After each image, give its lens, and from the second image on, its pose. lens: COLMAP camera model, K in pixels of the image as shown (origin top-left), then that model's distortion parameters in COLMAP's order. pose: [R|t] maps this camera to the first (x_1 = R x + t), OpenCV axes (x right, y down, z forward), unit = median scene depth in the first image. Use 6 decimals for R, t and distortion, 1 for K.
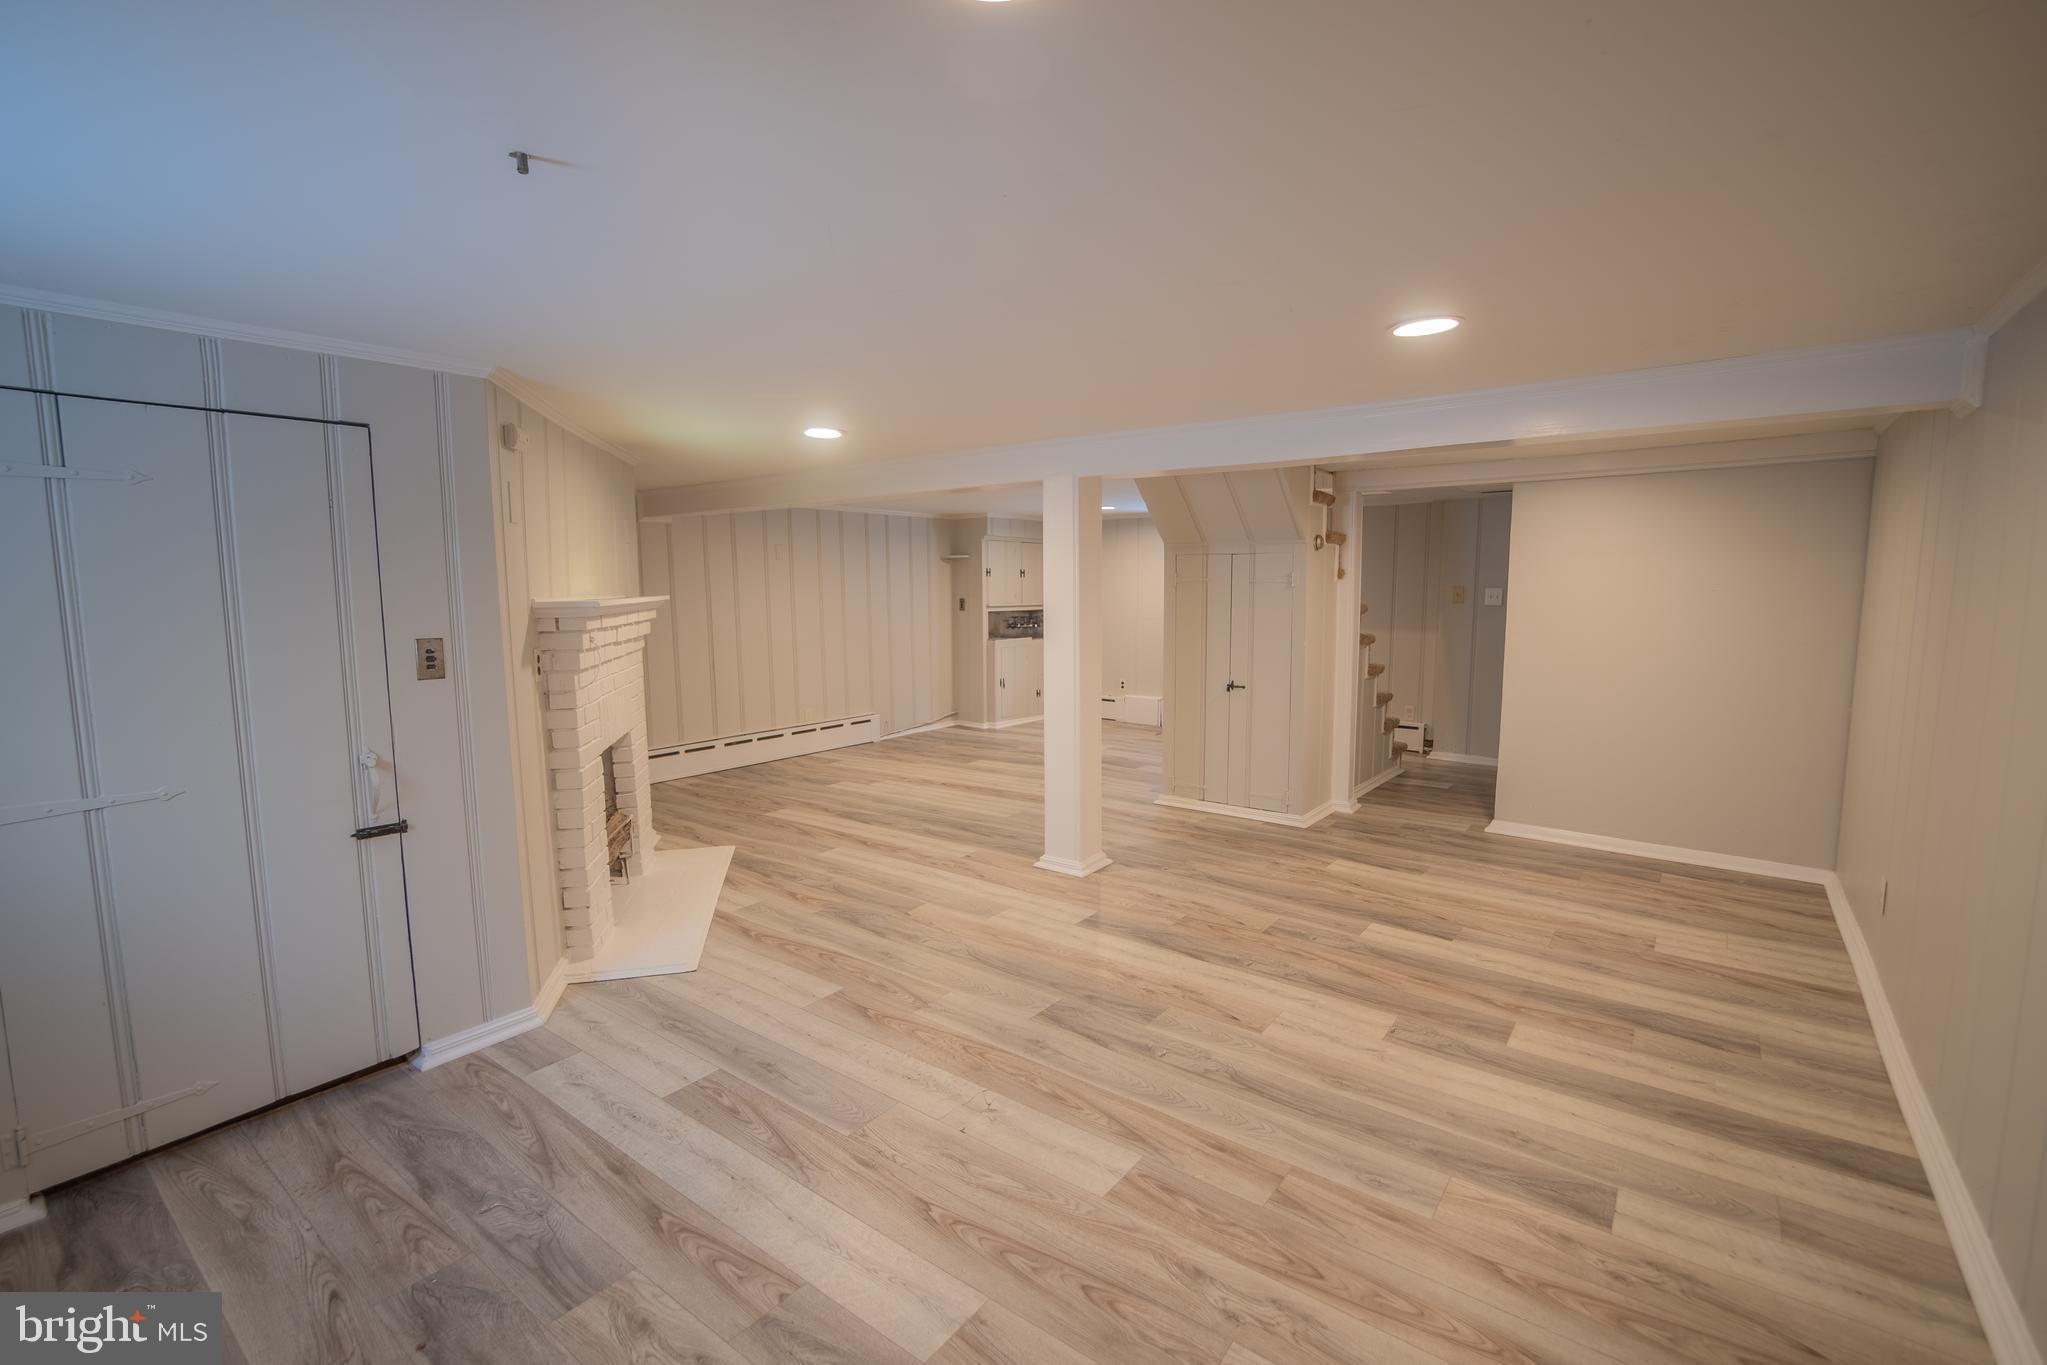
lens RADIAL K [[913.3, 0, 1021.5], [0, 913.3, 694.5], [0, 0, 1]] dist [-0.038364, 0.006585]
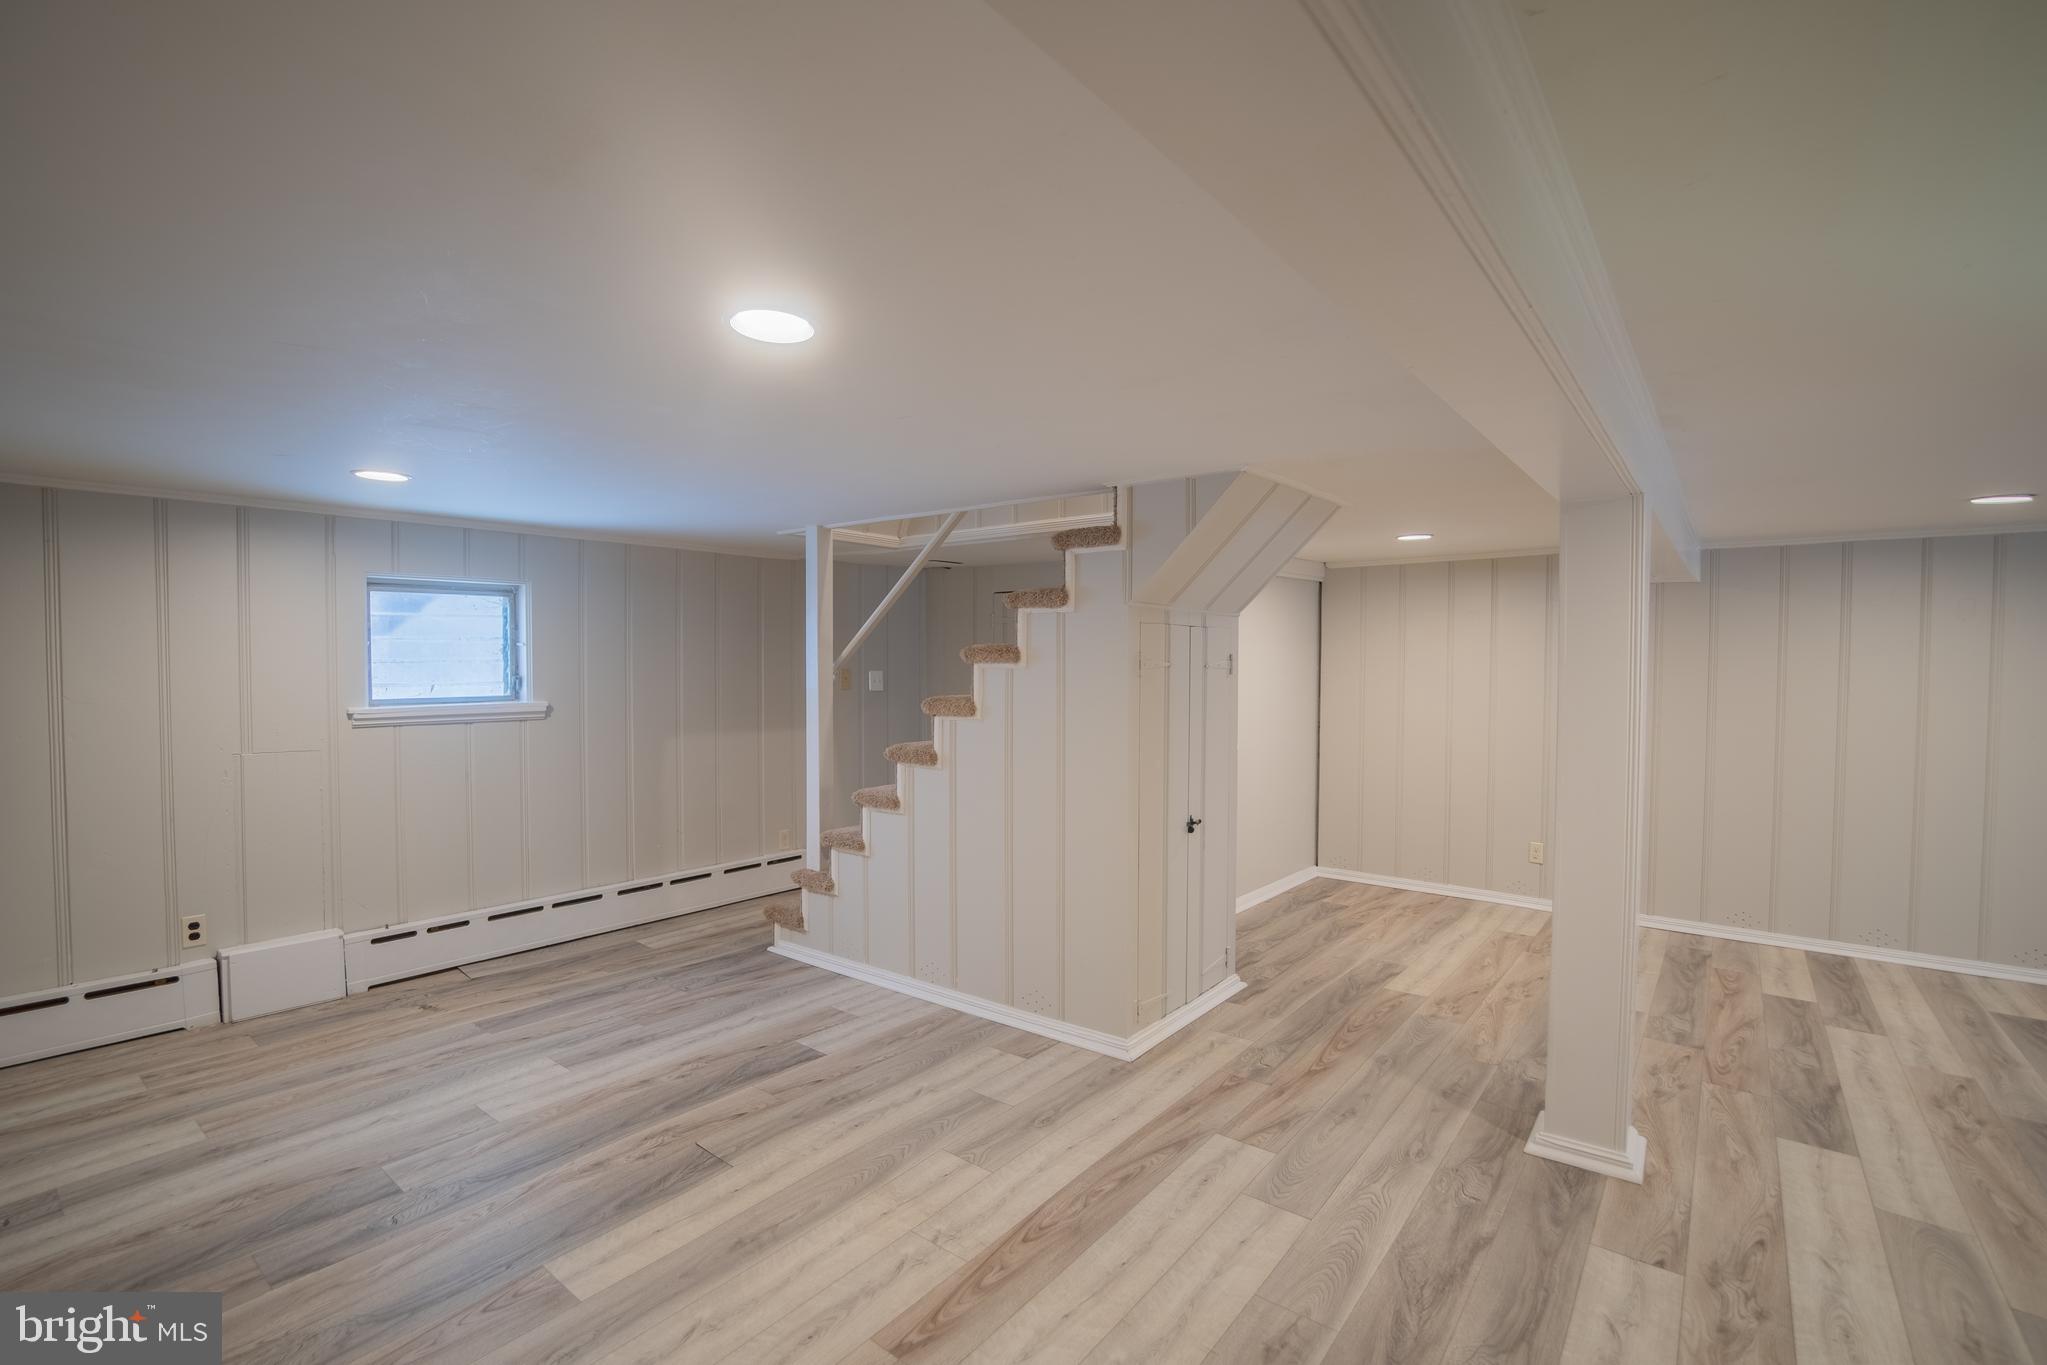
lens RADIAL K [[916.8, 0, 1021.4], [0, 916.8, 677.3], [0, 0, 1]] dist [-0.028243, 0.000777]
pose [[0.020054, -0.016503, 0.999663, -0.726501], [0.116414, 0.993101, 0.014060, -0.229952], [-0.992998, 0.116093, 0.021836, 1.809161]]
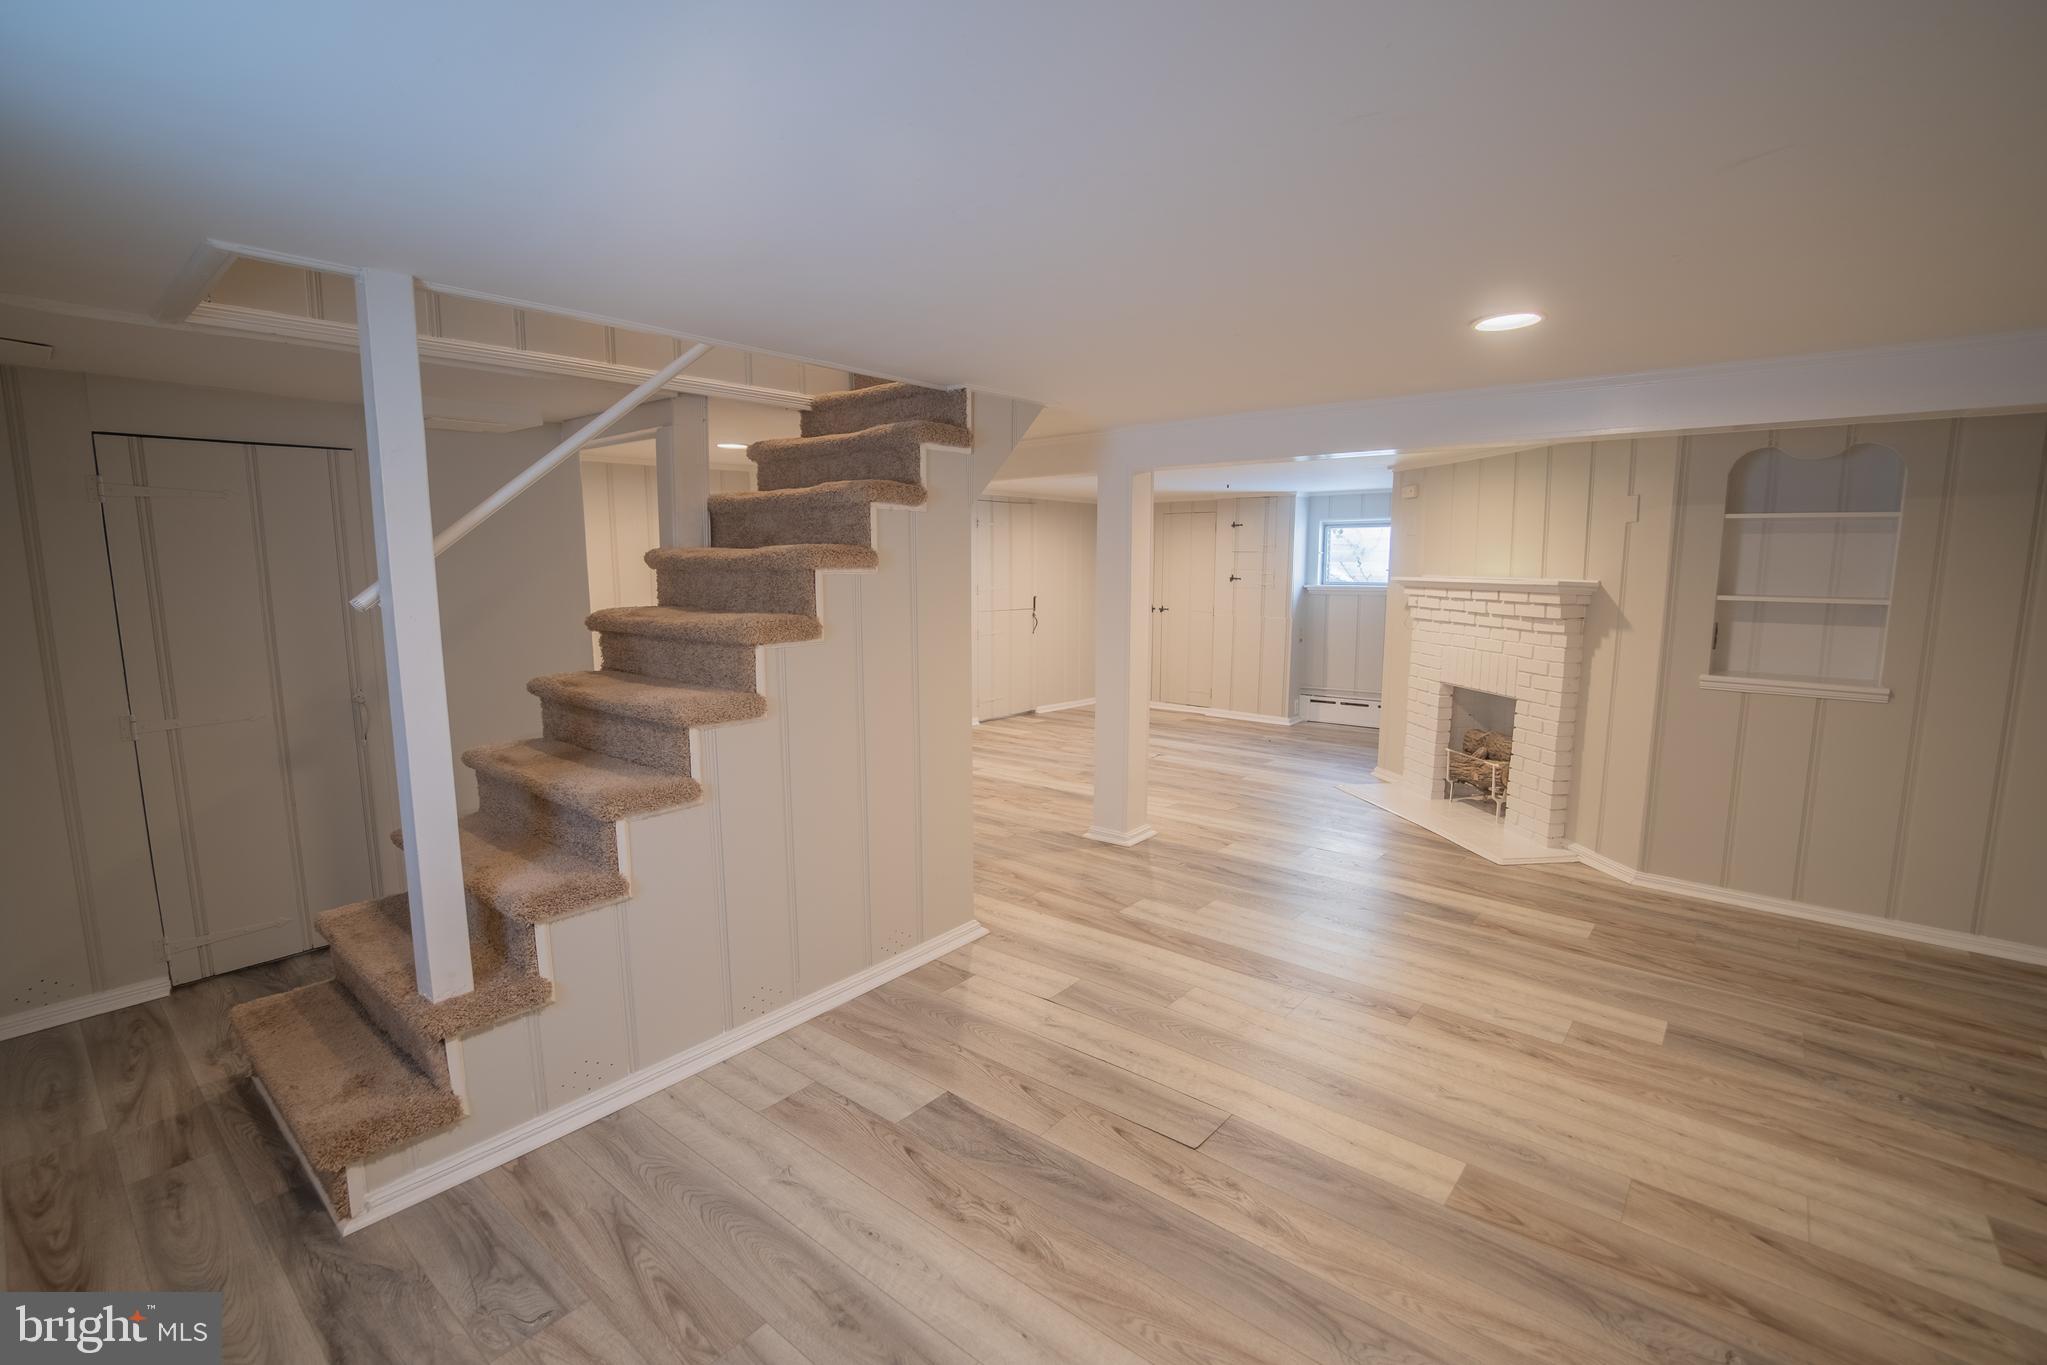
lens RADIAL K [[913.3, 0, 1021.5], [0, 913.3, 694.5], [0, 0, 1]] dist [-0.038364, 0.006585]
pose [[-0.998675, -0.001521, 0.051432, 0.160686], [0.012022, 0.964998, 0.261981, -0.344950], [-0.050031, 0.262252, -0.963702, 2.726810]]
